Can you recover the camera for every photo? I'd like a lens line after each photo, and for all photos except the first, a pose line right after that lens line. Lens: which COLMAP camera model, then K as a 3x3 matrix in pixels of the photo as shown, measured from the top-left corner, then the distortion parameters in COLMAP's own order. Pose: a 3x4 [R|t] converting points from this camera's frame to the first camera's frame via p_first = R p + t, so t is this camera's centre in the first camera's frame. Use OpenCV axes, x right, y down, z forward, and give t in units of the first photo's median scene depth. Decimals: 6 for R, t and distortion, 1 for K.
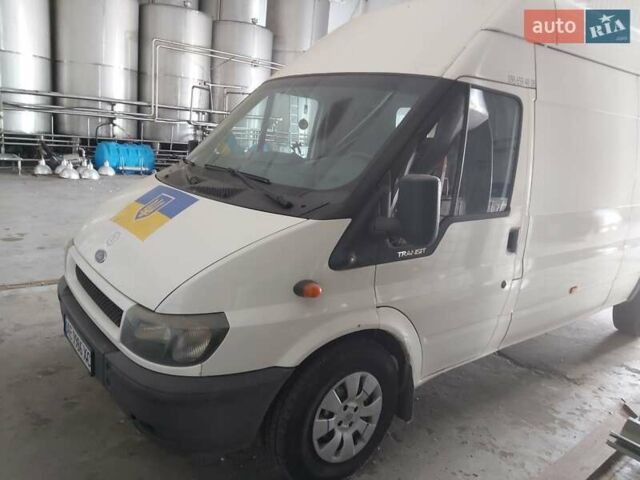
lens RADIAL K [[438.4, 0, 320.3], [0, 438.4, 238.1], [0, 0, 1]] dist [0.041952, -0.103475]
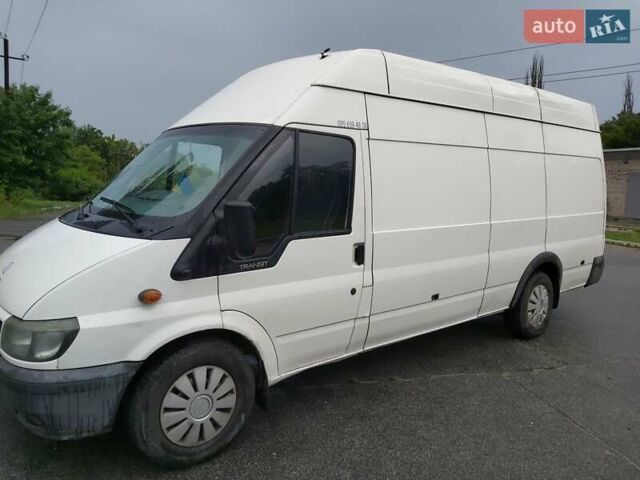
lens RADIAL K [[438.4, 0, 320.3], [0, 438.4, 238.1], [0, 0, 1]] dist [0.041952, -0.103475]
pose [[0.997701, -0.050711, 0.044953, 0.357305], [0.054602, 0.994440, -0.090047, 0.081801], [-0.040137, 0.092295, 0.994922, -0.236808]]
